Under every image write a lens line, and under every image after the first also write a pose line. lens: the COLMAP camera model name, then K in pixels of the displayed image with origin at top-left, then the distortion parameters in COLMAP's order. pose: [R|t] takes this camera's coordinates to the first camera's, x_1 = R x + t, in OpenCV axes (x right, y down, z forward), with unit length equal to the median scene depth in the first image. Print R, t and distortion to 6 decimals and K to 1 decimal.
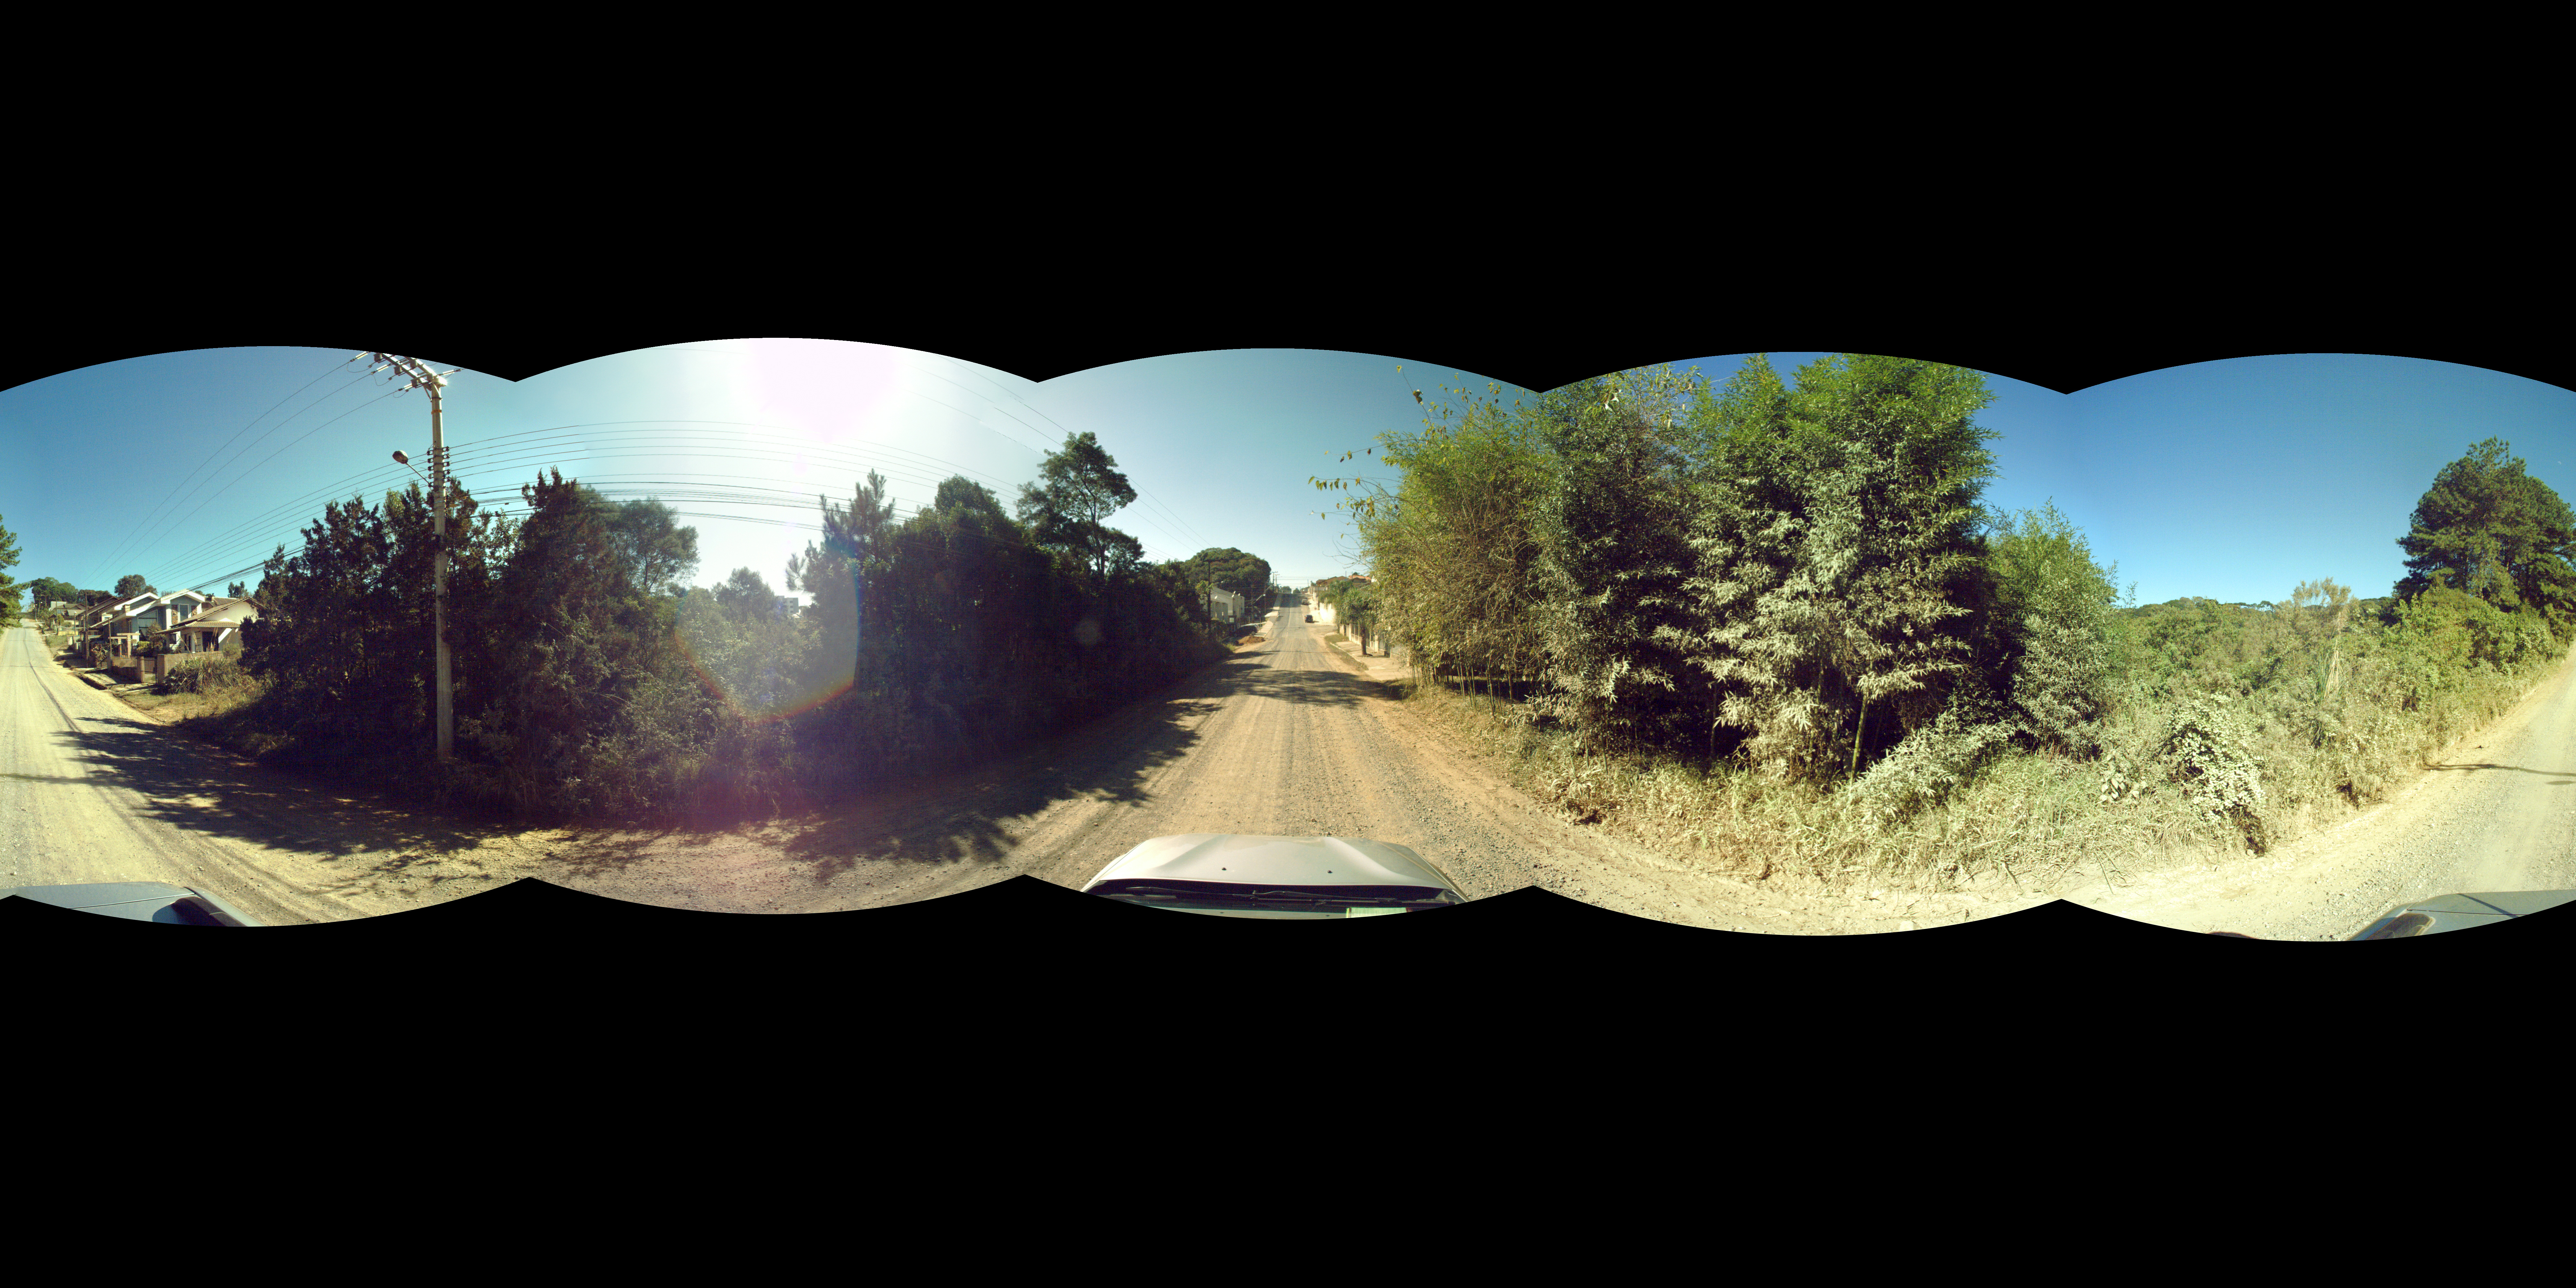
lens RADIAL K [[3449.6, 0, 1288.0], [0, 3449.6, 644.0], [0, 0, 1]] dist [0.021752, -0.089734]
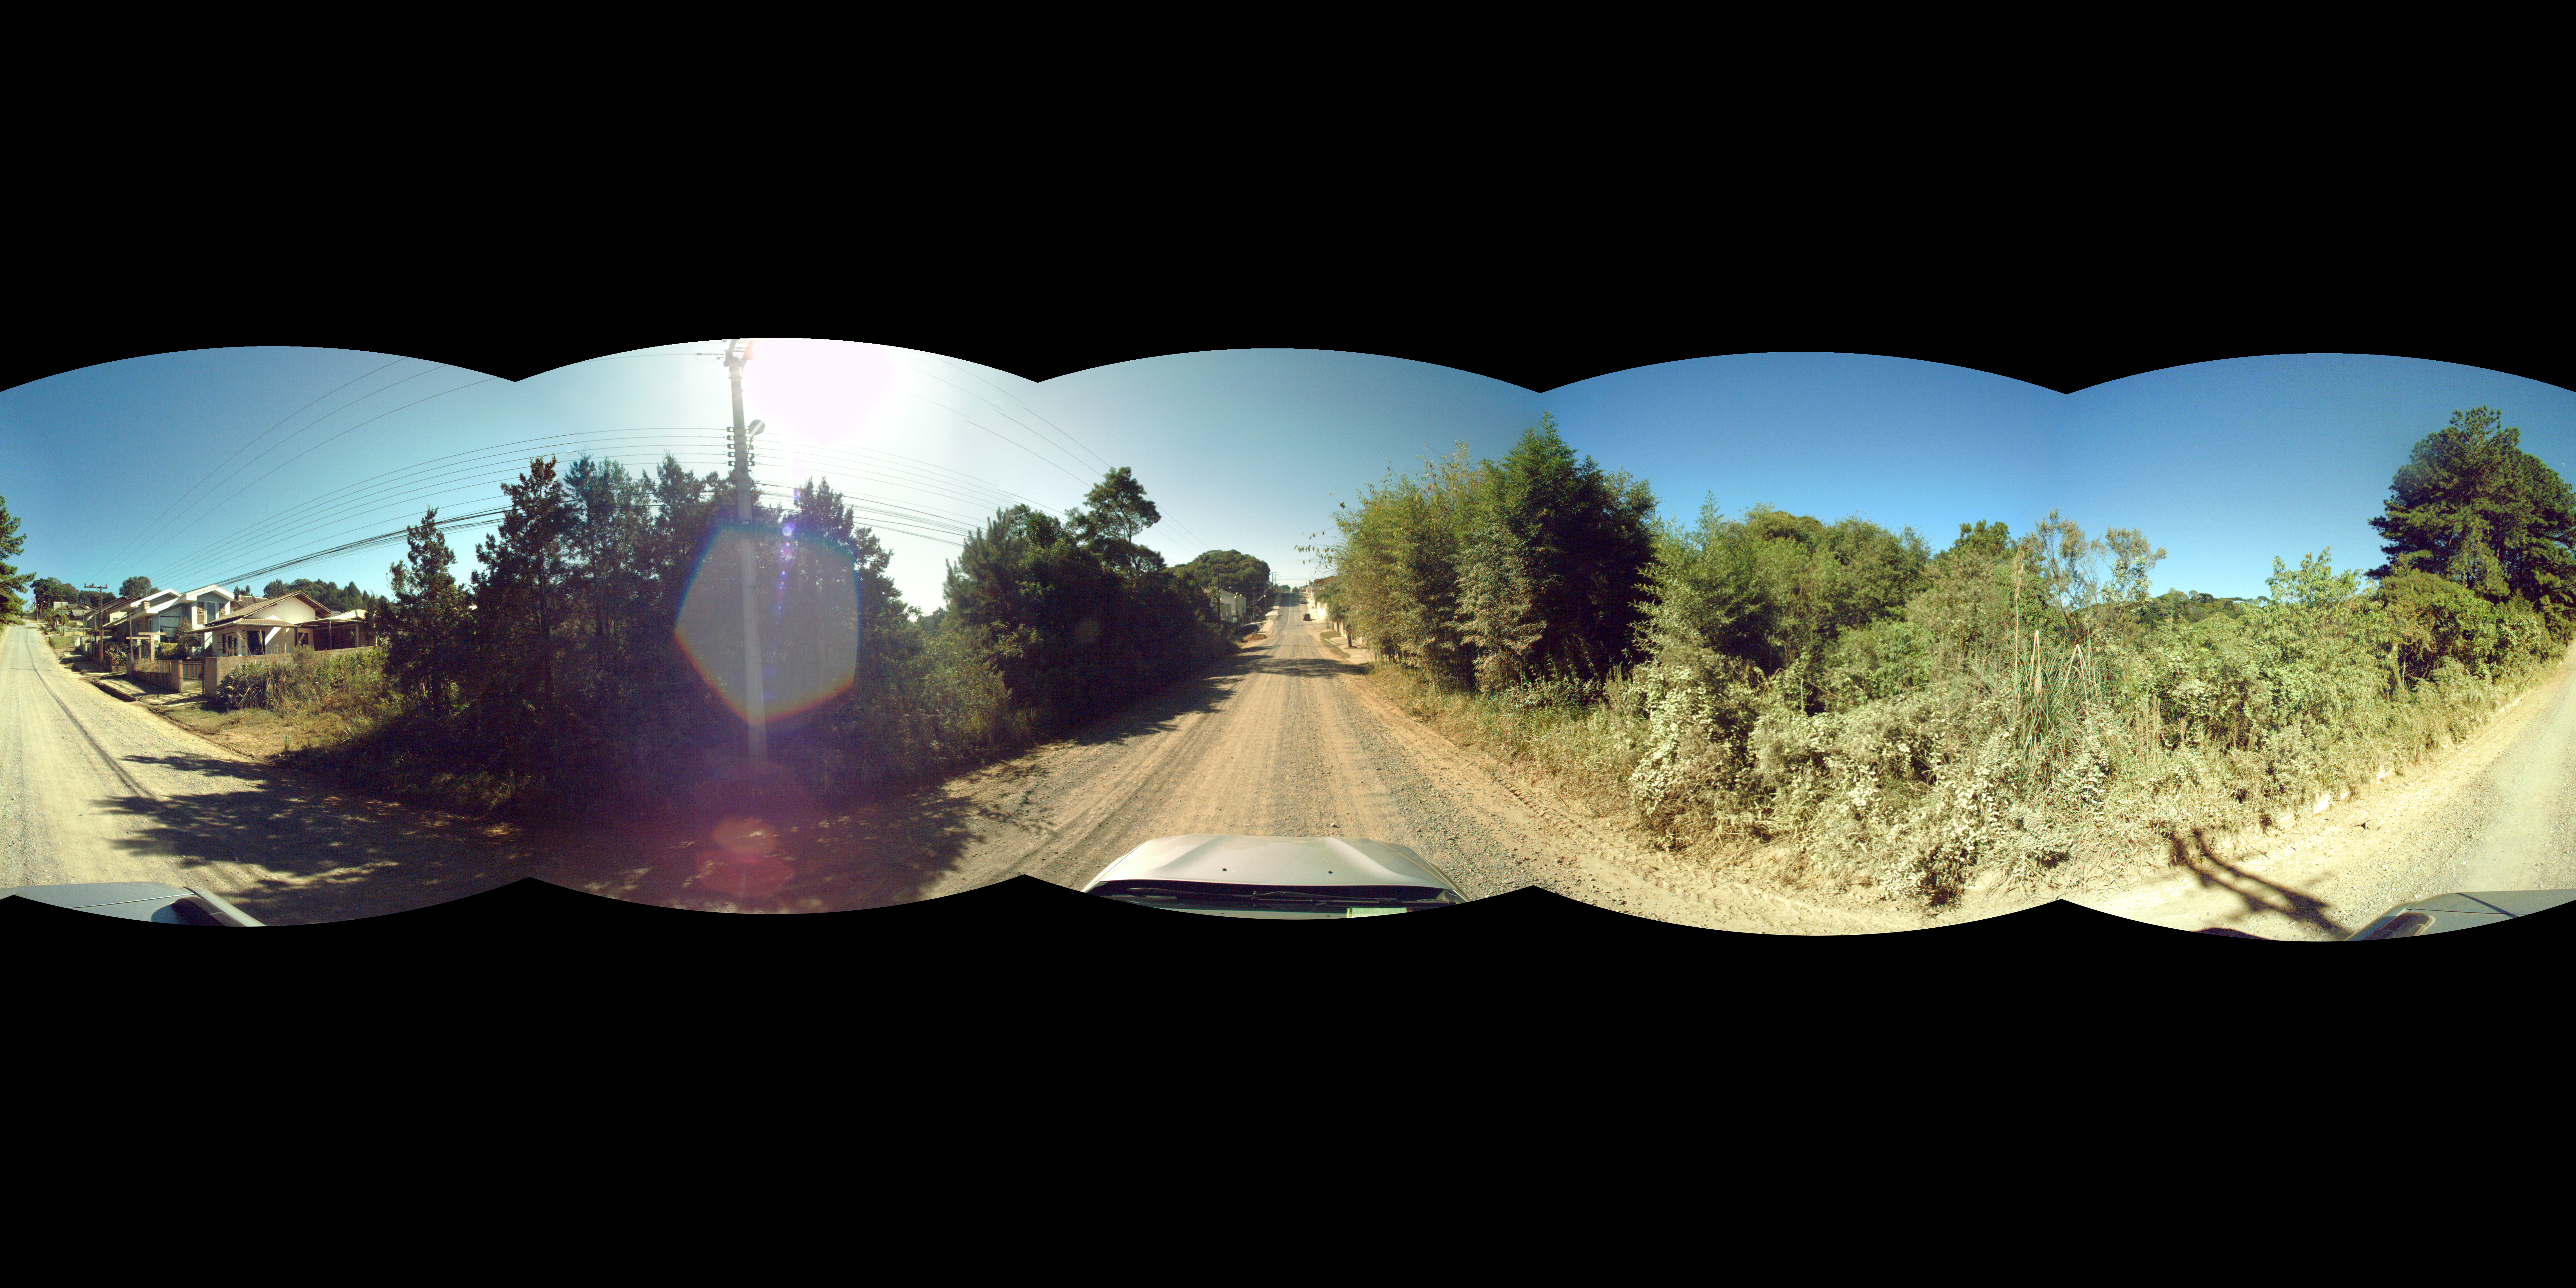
lens RADIAL K [[4027.6, 0, 1288.0], [0, 4027.6, 644.0], [0, 0, 1]] dist [0.001371, -0.018561]
pose [[1.000000, -0.000515, 0.000127, 0.000070], [0.000515, 1.000000, -0.000856, 0.001346], [-0.000127, 0.000856, 1.000000, -0.206645]]
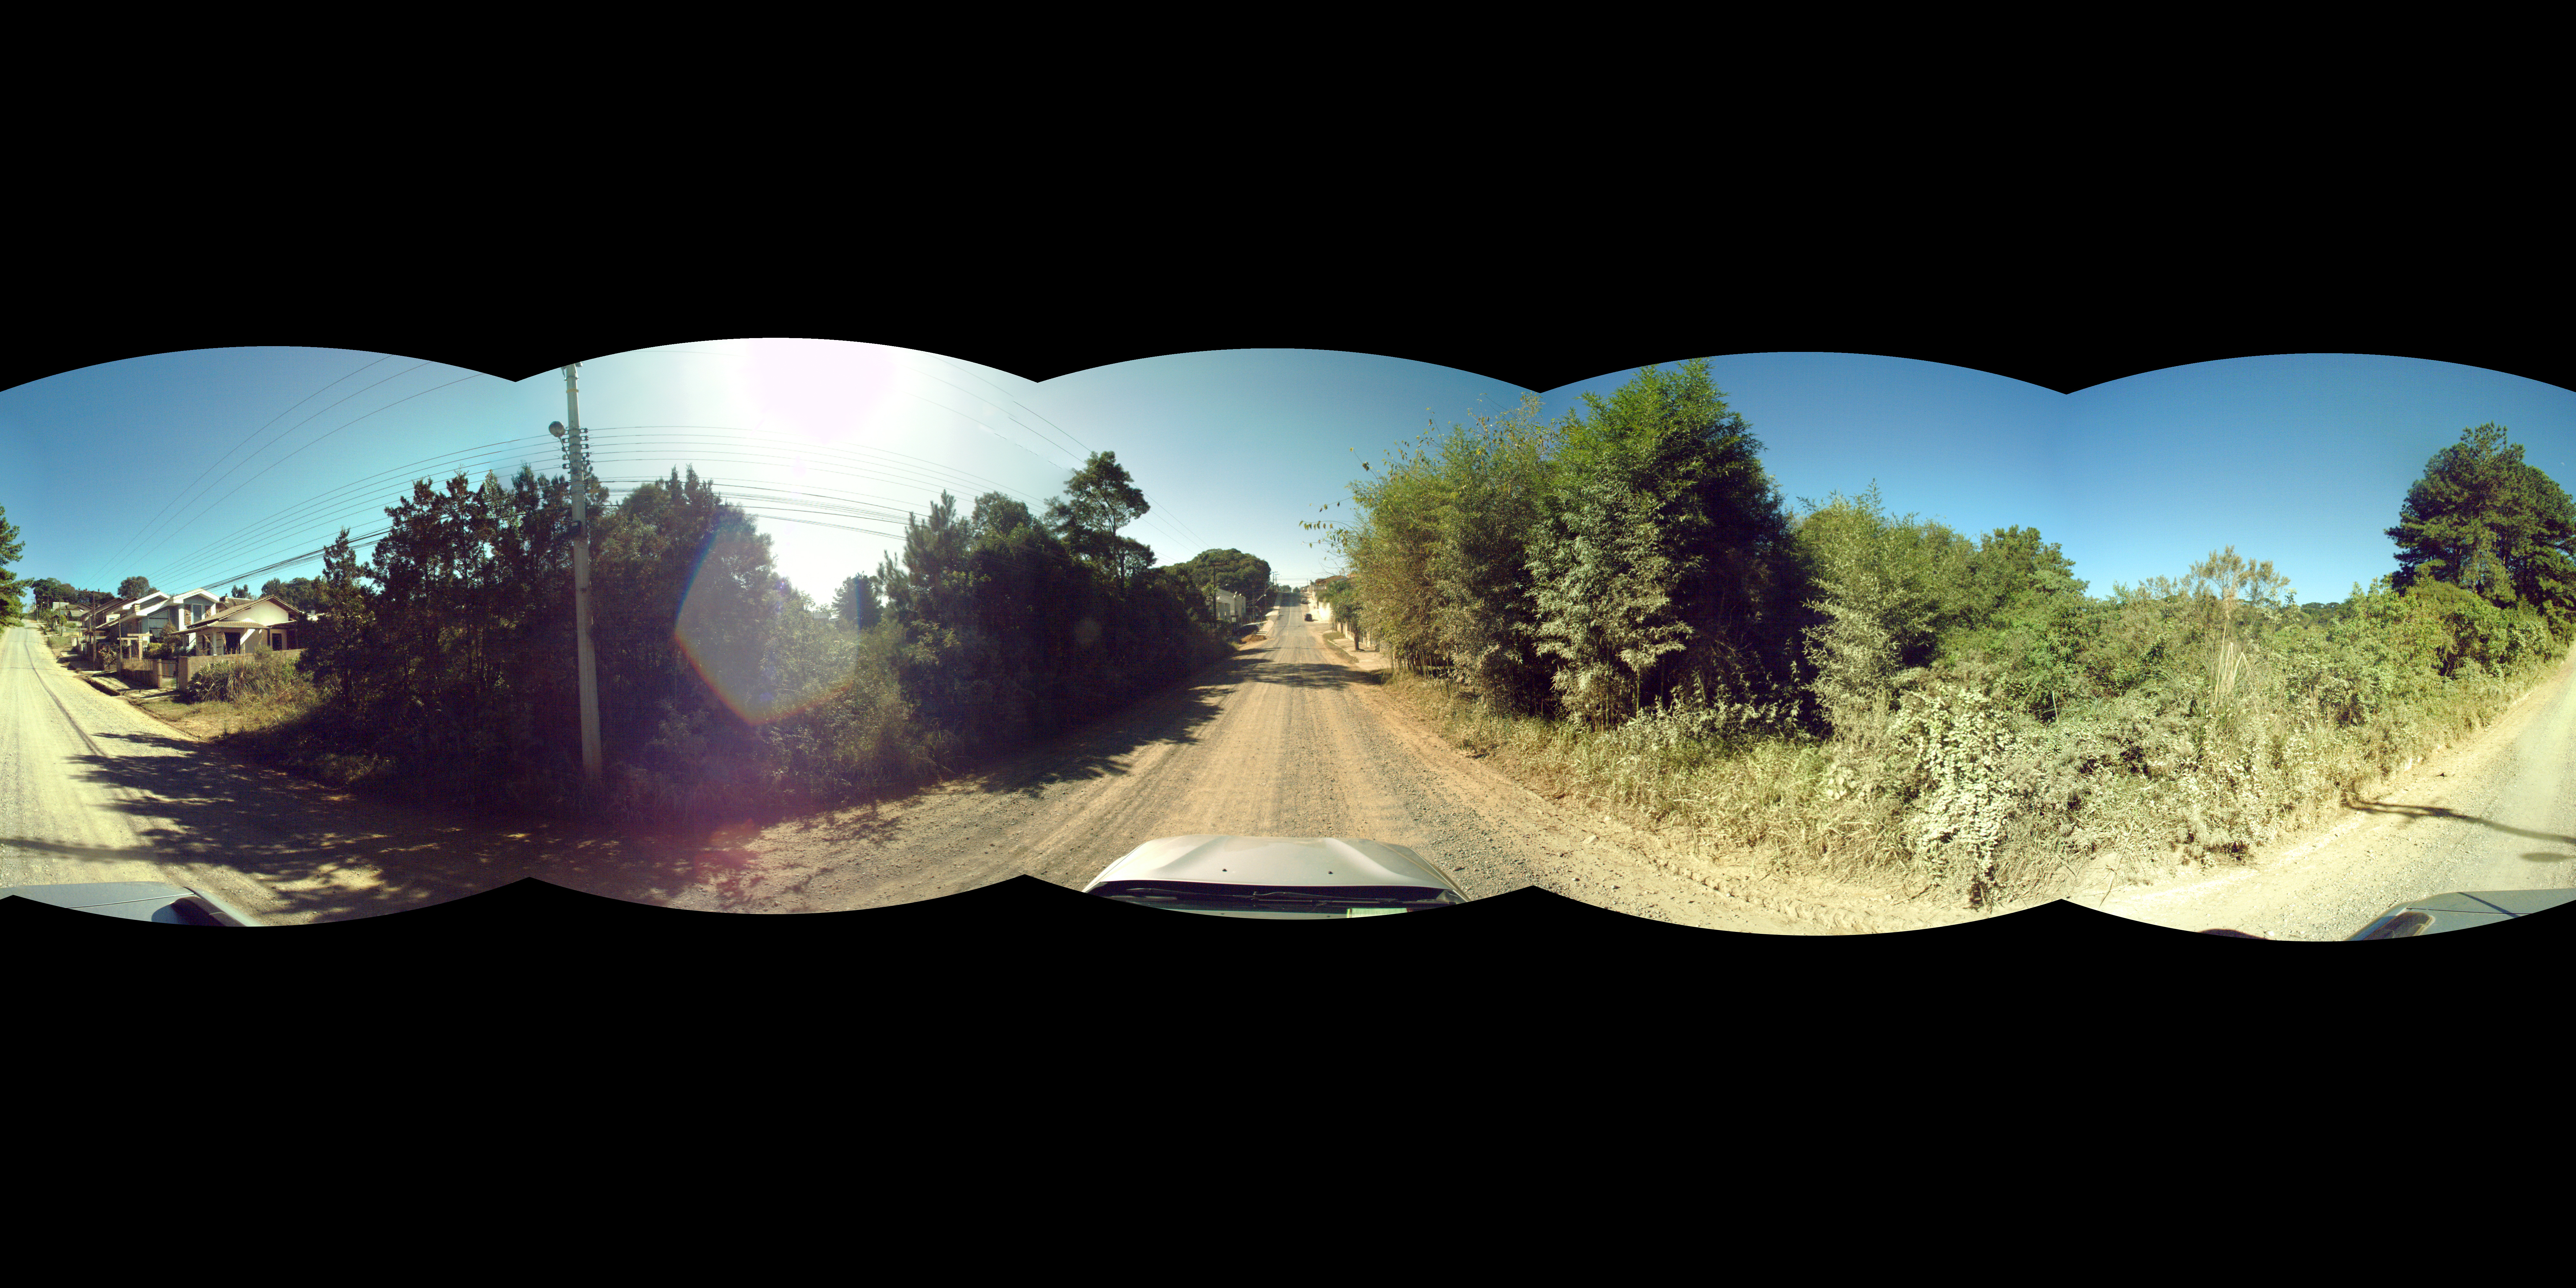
lens RADIAL K [[3722.5, 0, 1288.0], [0, 3722.5, 644.0], [0, 0, 1]] dist [-0.011163, 0.030845]
pose [[1.000000, -0.000606, 0.000057, -0.000030], [0.000606, 1.000000, -0.000410, 0.000603], [-0.000057, 0.000410, 1.000000, -0.096102]]
